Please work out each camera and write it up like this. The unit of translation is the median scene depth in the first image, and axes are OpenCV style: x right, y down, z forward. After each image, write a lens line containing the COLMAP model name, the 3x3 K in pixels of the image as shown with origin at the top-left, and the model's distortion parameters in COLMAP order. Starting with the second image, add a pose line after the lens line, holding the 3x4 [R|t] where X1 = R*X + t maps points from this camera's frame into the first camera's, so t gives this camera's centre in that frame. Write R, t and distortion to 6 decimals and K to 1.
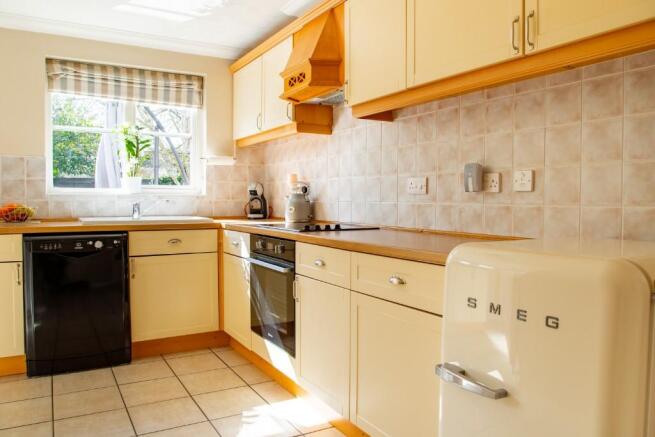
lens RADIAL K [[474.1, 0, 327.5], [0, 474.1, 218.5], [0, 0, 1]] dist [-0.053914, 0.007030]
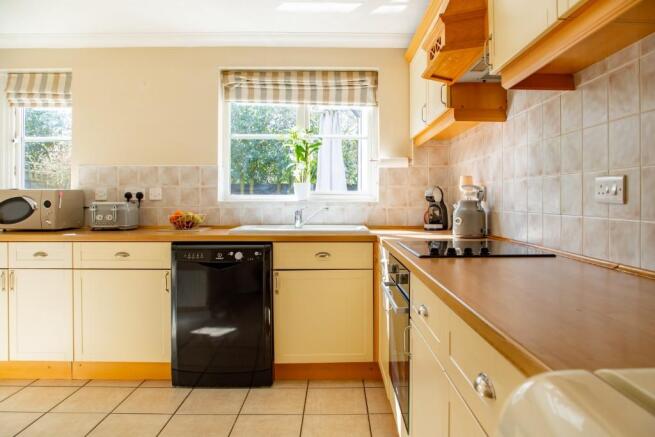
lens RADIAL K [[465.4, 0, 337.4], [0, 465.4, 199.8], [0, 0, 1]] dist [-0.054477, 0.002554]
pose [[0.878632, -0.004222, -0.477481, 0.131584], [-0.017346, 0.999019, -0.040754, -0.022155], [0.477185, 0.044091, 0.877696, 0.269278]]
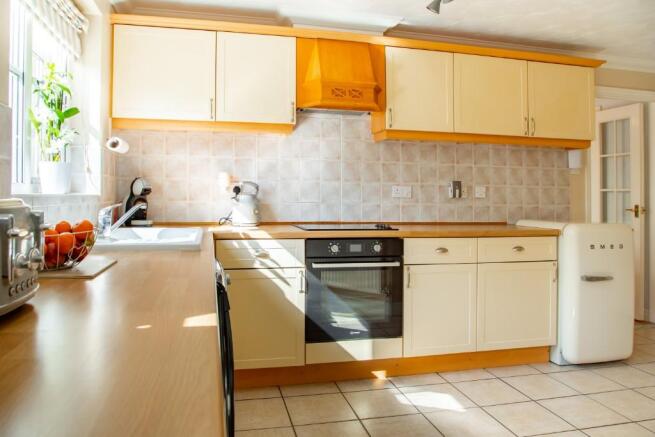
lens RADIAL K [[465.4, 0, 337.4], [0, 465.4, 199.8], [0, 0, 1]] dist [-0.054477, 0.002554]
pose [[0.265281, 0.013355, 0.964079, -0.964047], [0.036012, 0.999069, -0.023749, -0.016237], [-0.963498, 0.041019, 0.264554, 0.665369]]
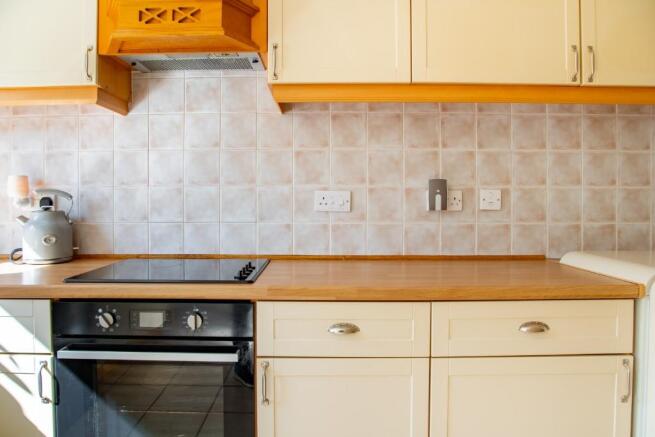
lens RADIAL K [[454.7, 0, 327.5], [0, 454.7, 218.5], [0, 0, 1]] dist [-0.048963, 0.001310]
pose [[0.498223, -0.018208, 0.866858, -0.381724], [0.039962, 0.999199, -0.001980, -0.032009], [-0.866128, 0.035628, 0.498552, 0.512368]]
